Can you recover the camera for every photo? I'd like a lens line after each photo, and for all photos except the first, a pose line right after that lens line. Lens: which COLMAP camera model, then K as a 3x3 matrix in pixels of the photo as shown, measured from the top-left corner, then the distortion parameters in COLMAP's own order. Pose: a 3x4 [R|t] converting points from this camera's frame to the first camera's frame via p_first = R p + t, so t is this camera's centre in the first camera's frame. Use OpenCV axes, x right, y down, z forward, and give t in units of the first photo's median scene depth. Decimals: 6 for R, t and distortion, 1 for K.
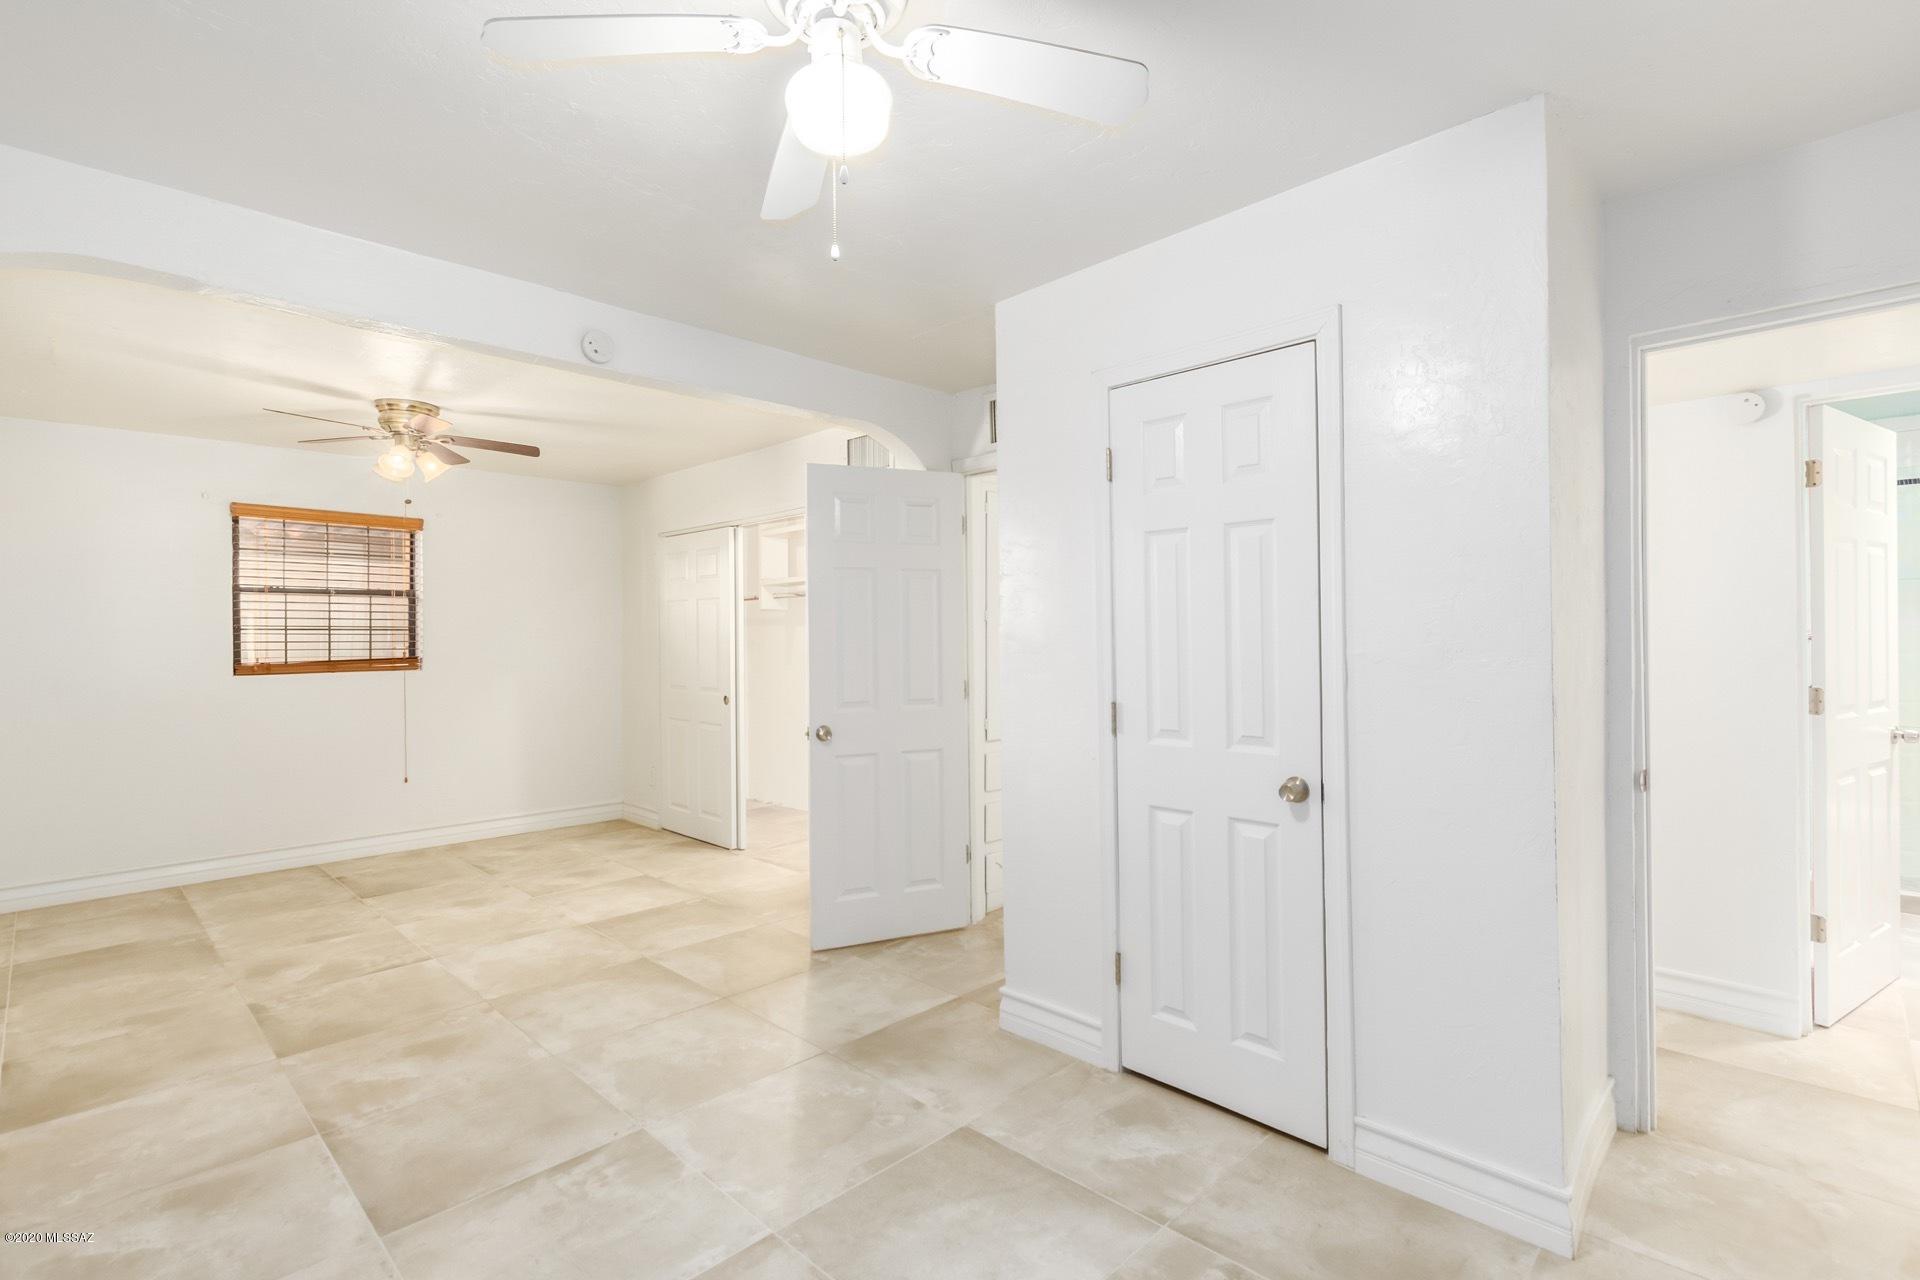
lens RADIAL K [[886.0, 0, 954.5], [0, 886.0, 626.4], [0, 0, 1]] dist [0.009315, 0.000172]
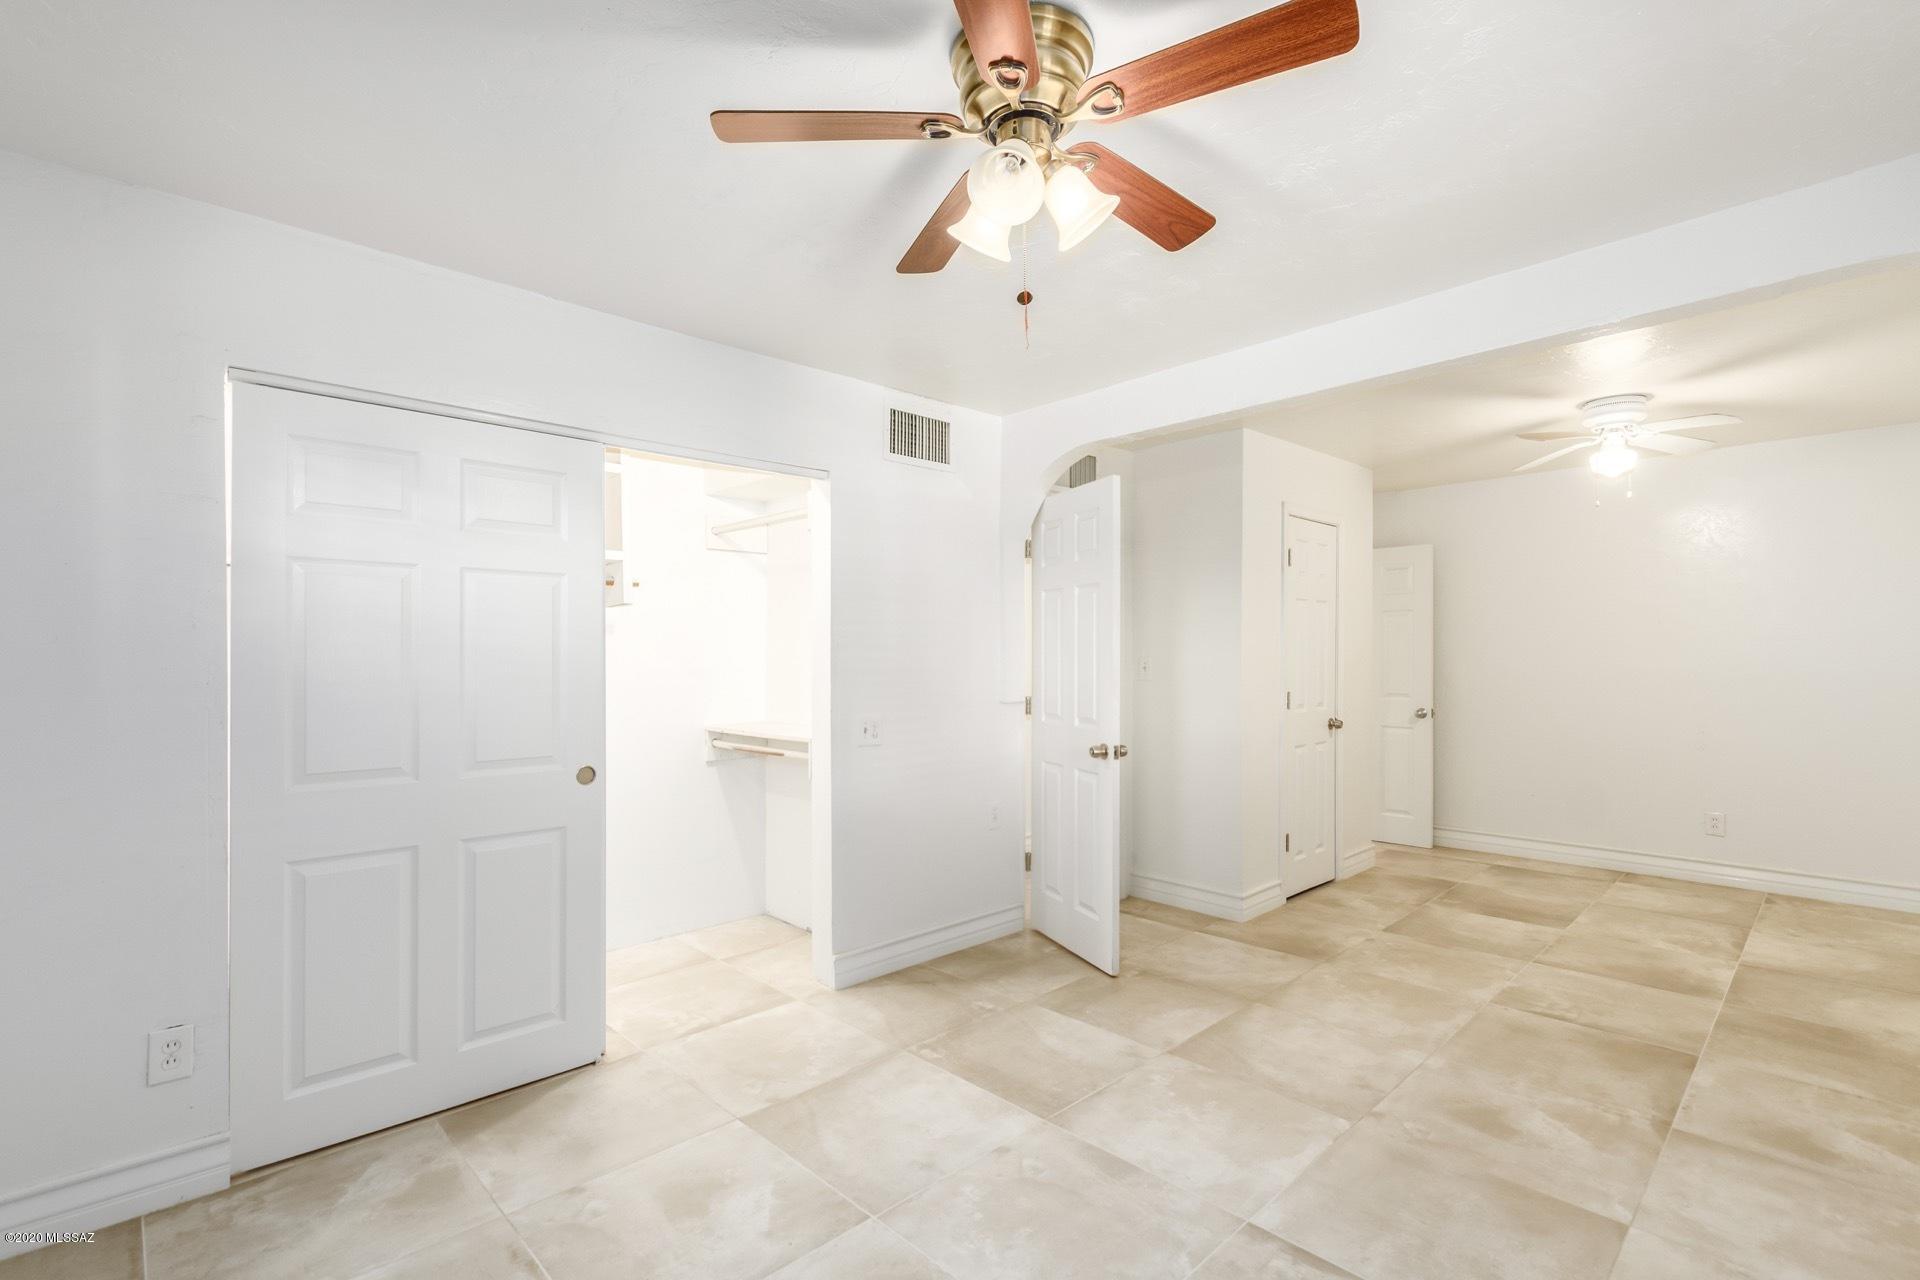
lens RADIAL K [[853.0, 0, 955.1], [0, 853.0, 659.7], [0, 0, 1]] dist [0.000573, -0.000308]
pose [[0.045746, 0.007136, 0.998928, -1.597485], [-0.005491, 0.999961, -0.006891, 0.035820], [-0.998938, -0.005170, 0.045783, 1.639746]]
